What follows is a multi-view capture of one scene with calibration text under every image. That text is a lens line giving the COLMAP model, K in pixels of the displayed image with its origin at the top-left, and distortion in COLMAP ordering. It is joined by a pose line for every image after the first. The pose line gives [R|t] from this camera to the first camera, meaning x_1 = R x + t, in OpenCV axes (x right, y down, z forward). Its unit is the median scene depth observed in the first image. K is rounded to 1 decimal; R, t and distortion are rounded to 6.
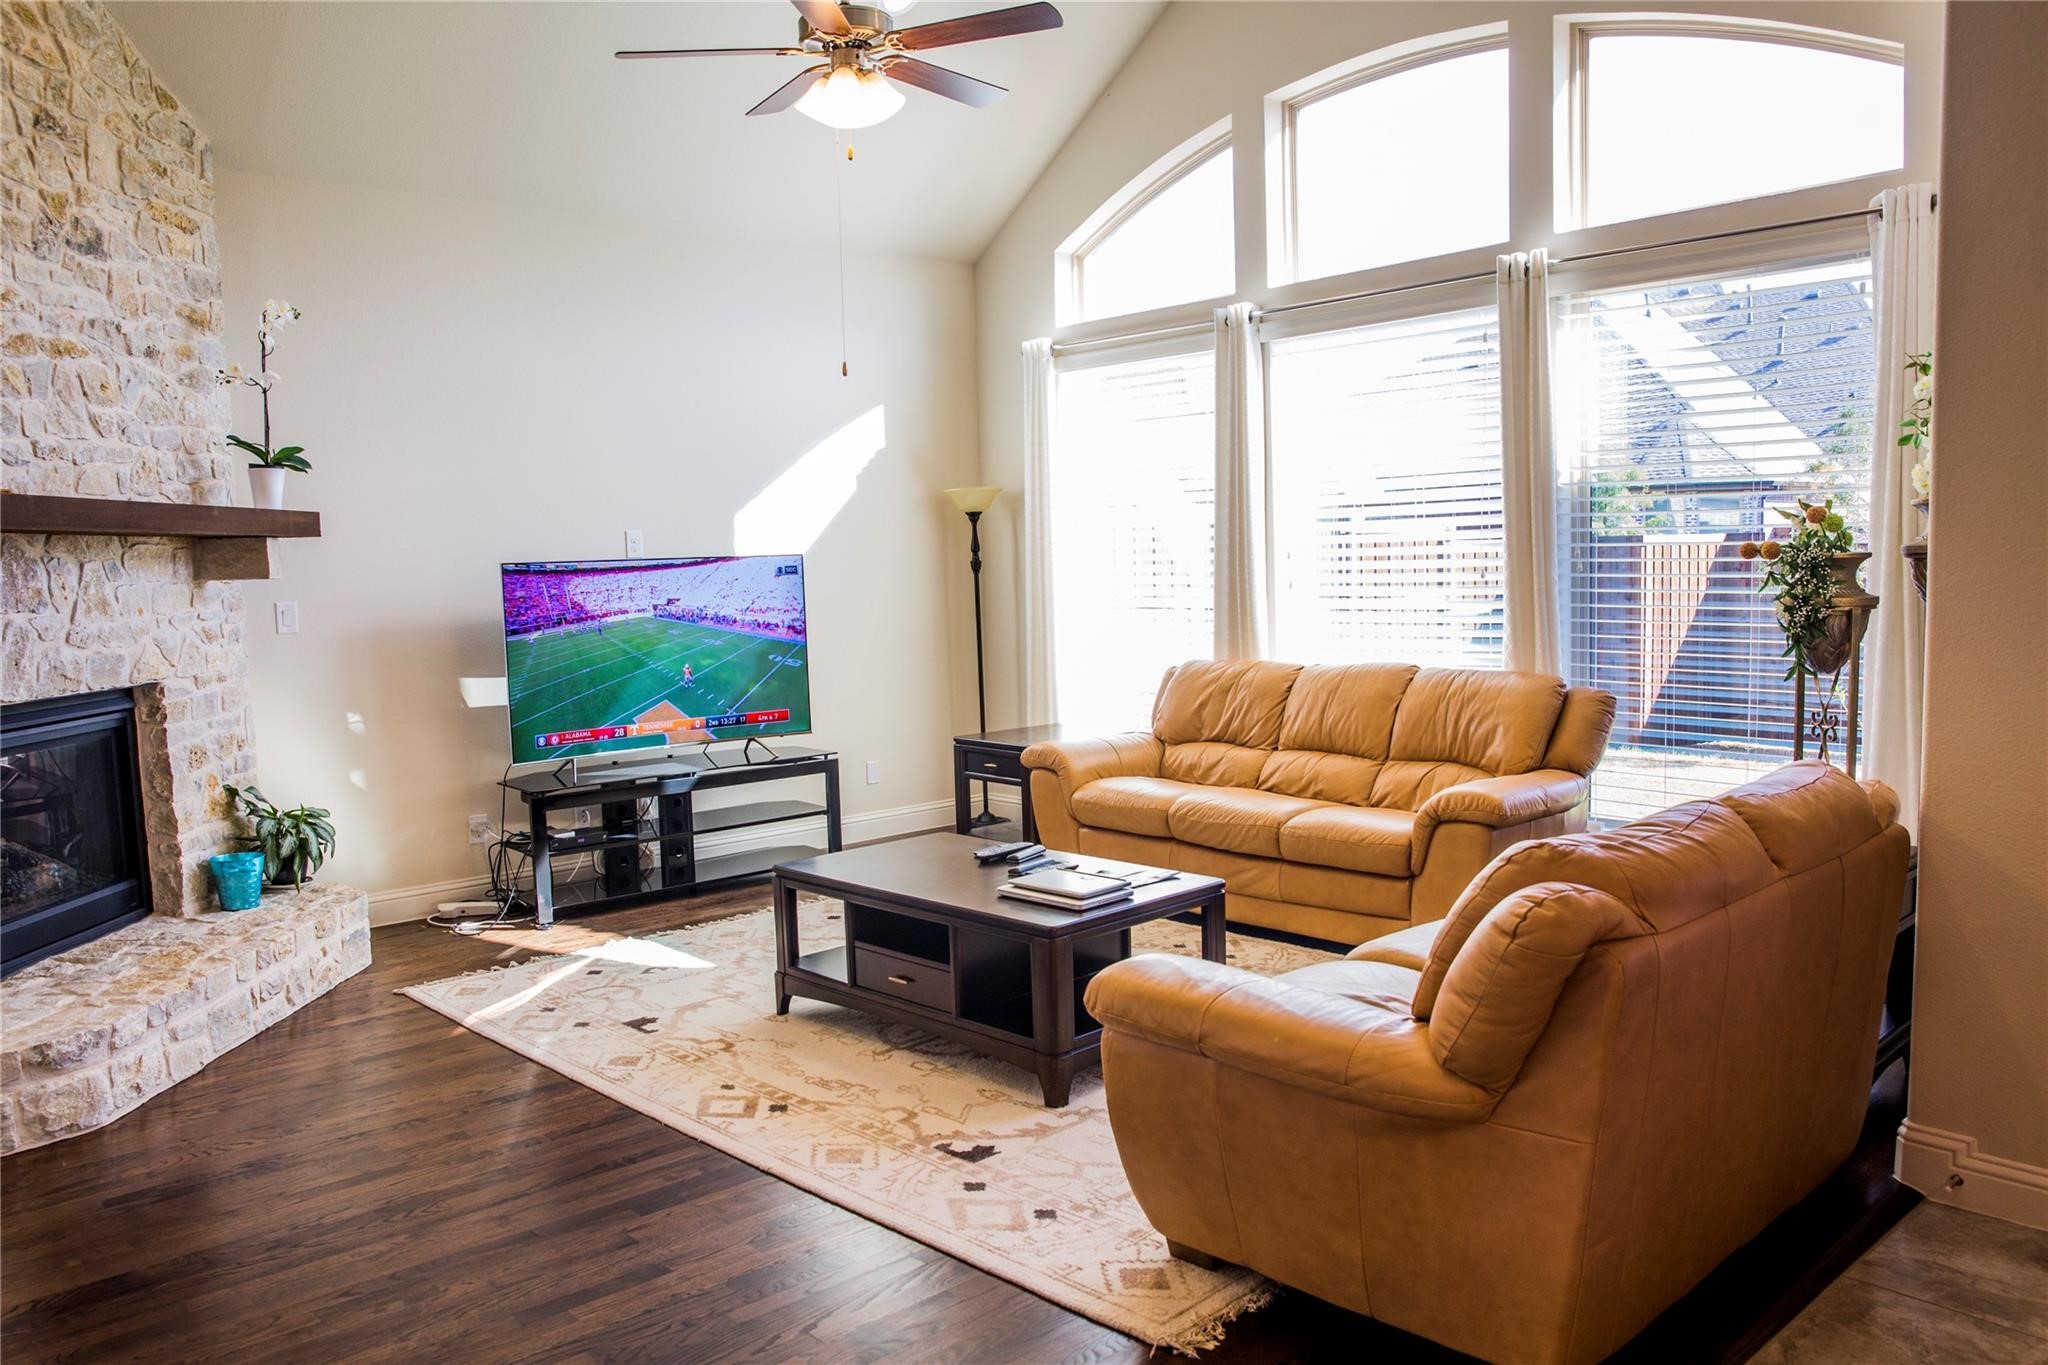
lens RADIAL K [[1521.7, 0, 1024.0], [0, 1521.7, 682.5], [0, 0, 1]] dist [-0.092917, 0.153286]
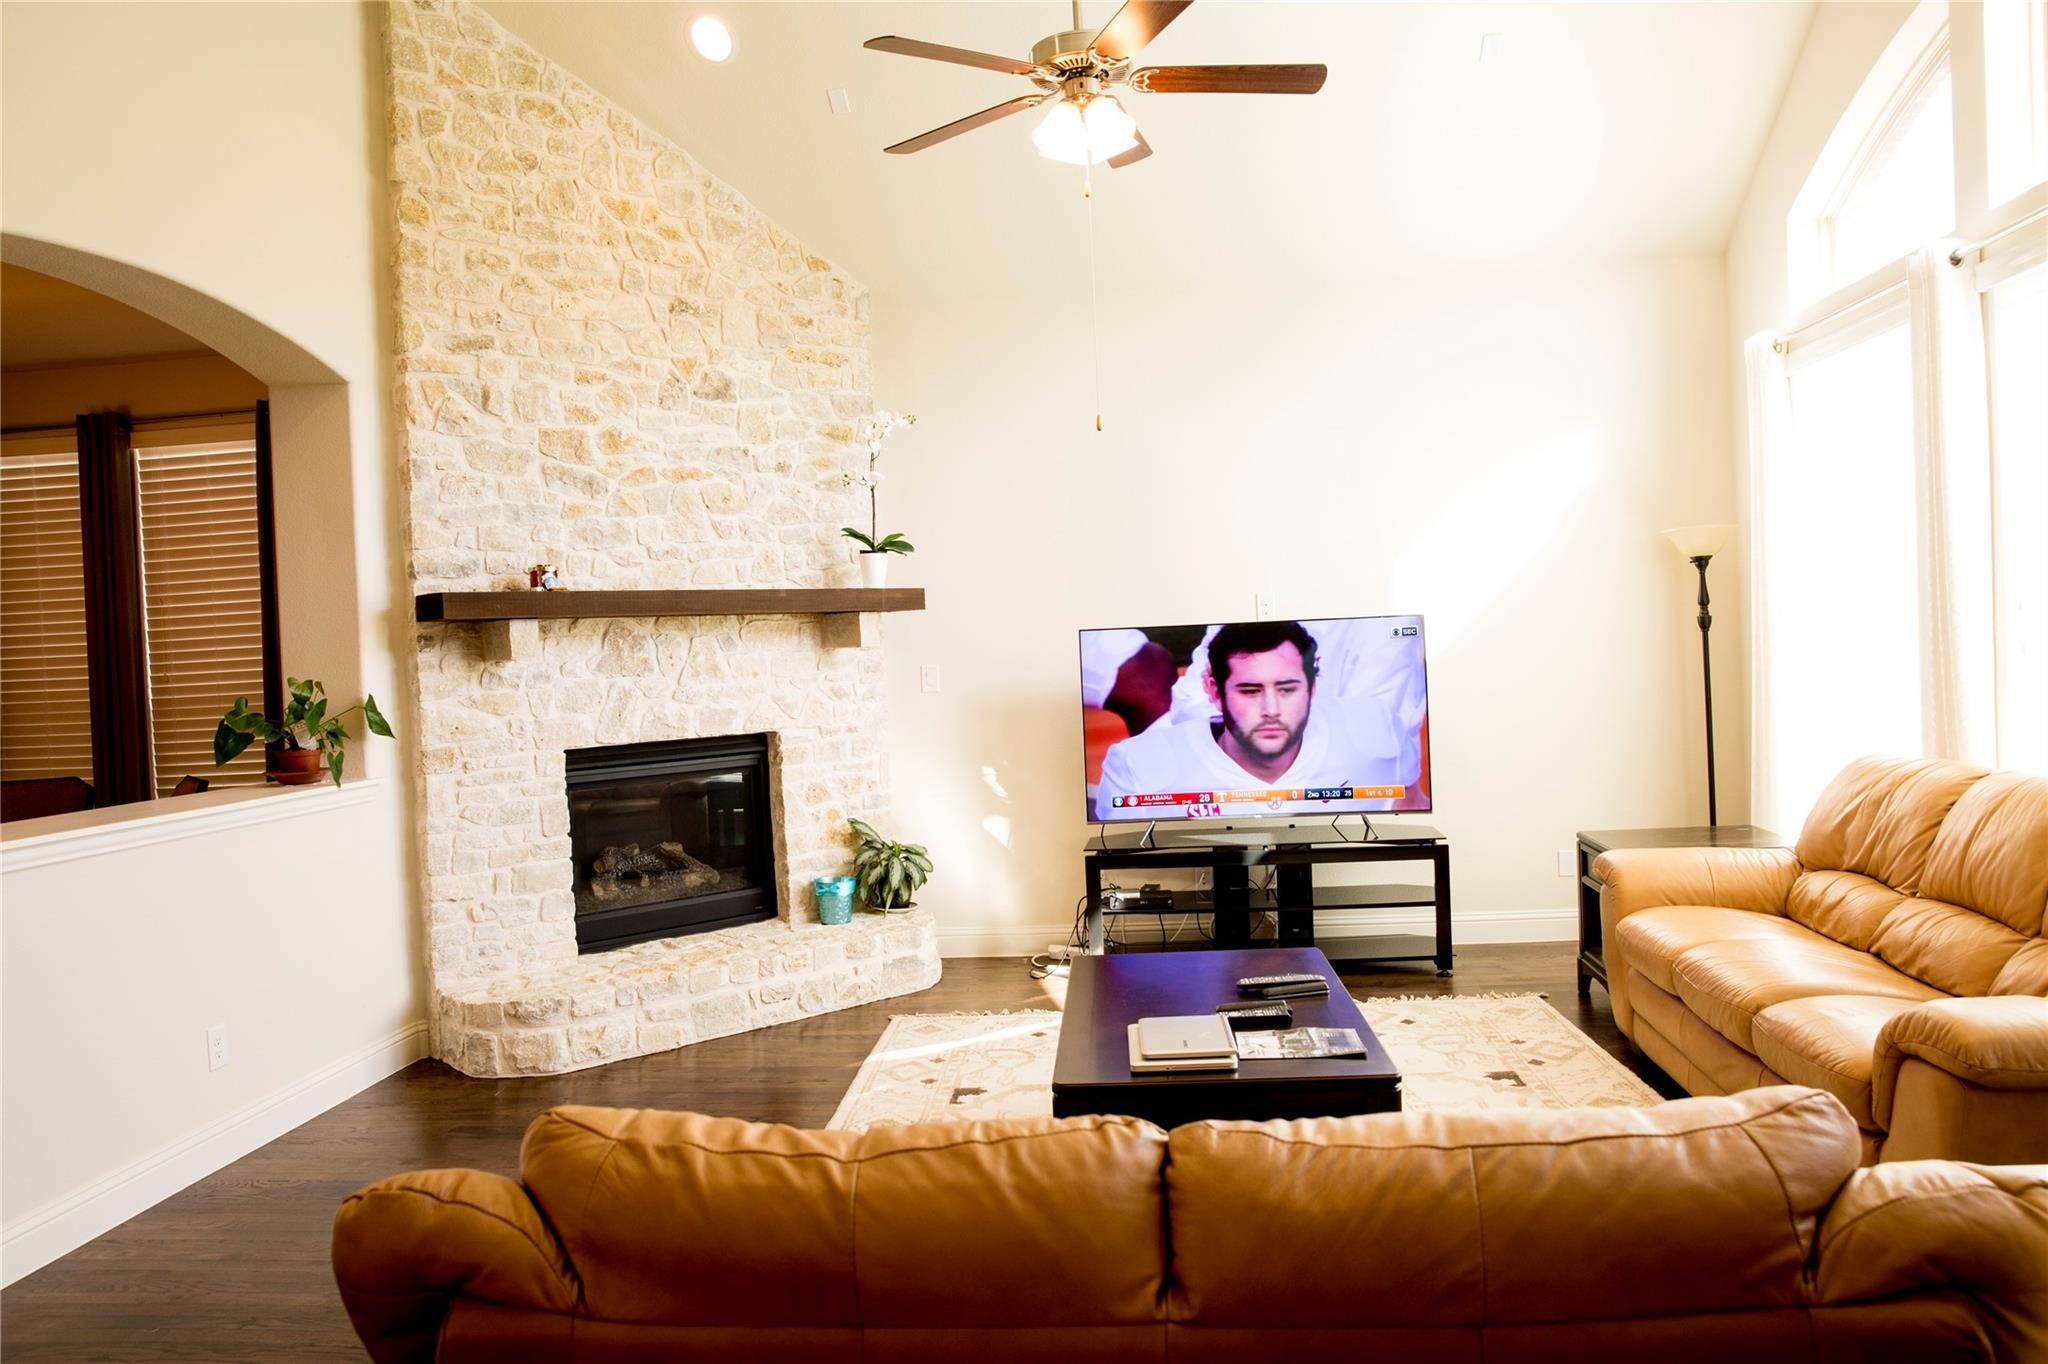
lens RADIAL K [[1427.2, 0, 1024.0], [0, 1427.2, 682.0], [0, 0, 1]] dist [-0.052551, 0.005195]
pose [[0.678111, 0.016123, -0.734782, 0.432380], [-0.037865, 0.999198, -0.013020, -0.033693], [0.733983, 0.036652, 0.678178, 0.354132]]
